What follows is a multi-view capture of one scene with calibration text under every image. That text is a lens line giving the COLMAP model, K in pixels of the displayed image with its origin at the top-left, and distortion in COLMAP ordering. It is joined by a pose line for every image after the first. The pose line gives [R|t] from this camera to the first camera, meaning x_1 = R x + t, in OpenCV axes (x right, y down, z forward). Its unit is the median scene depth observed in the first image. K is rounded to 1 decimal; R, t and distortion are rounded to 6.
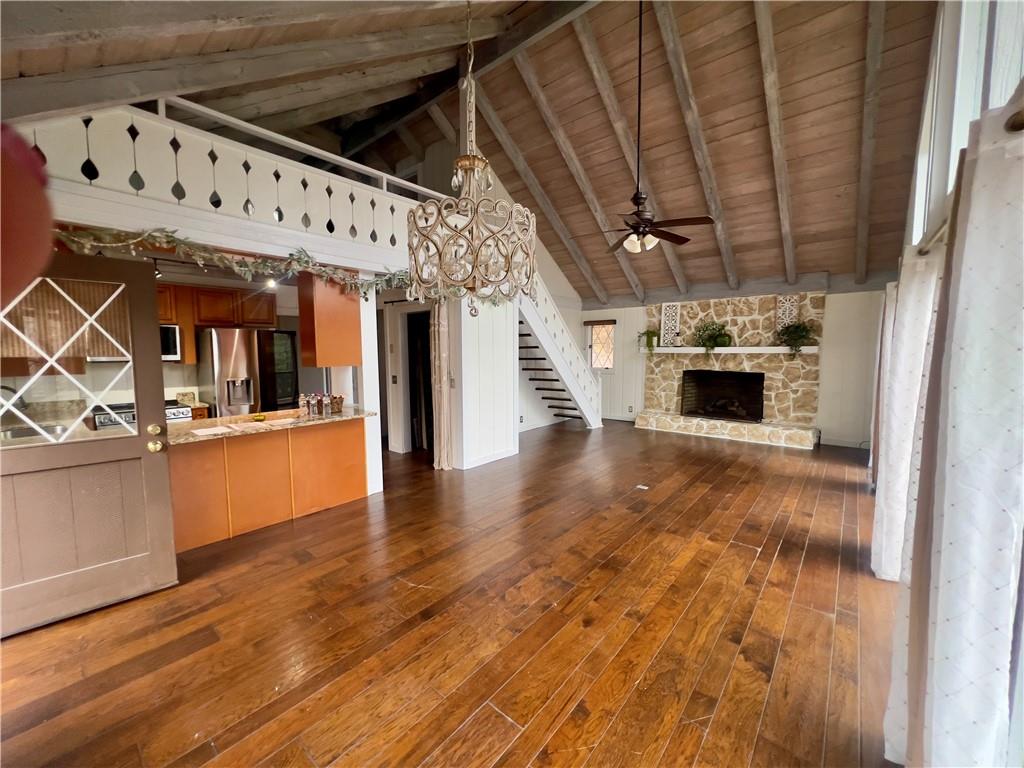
lens RADIAL K [[410.5, 0, 512.0], [0, 410.5, 384.0], [0, 0, 1]] dist [-0.002338, 0.000370]
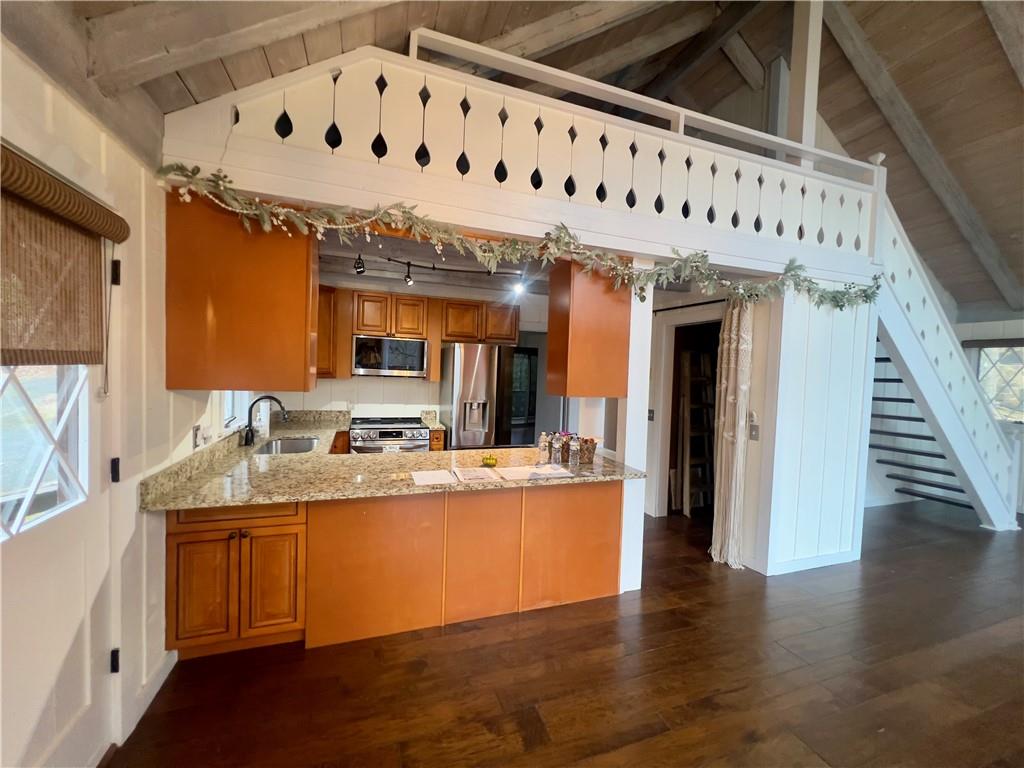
lens RADIAL K [[410.5, 0, 512.0], [0, 410.5, 384.0], [0, 0, 1]] dist [-0.002338, 0.000370]
pose [[0.865667, 0.053156, -0.497790, -0.189429], [-0.081951, 0.995980, -0.036160, -0.026723], [0.493867, 0.072097, 0.866543, 0.315770]]
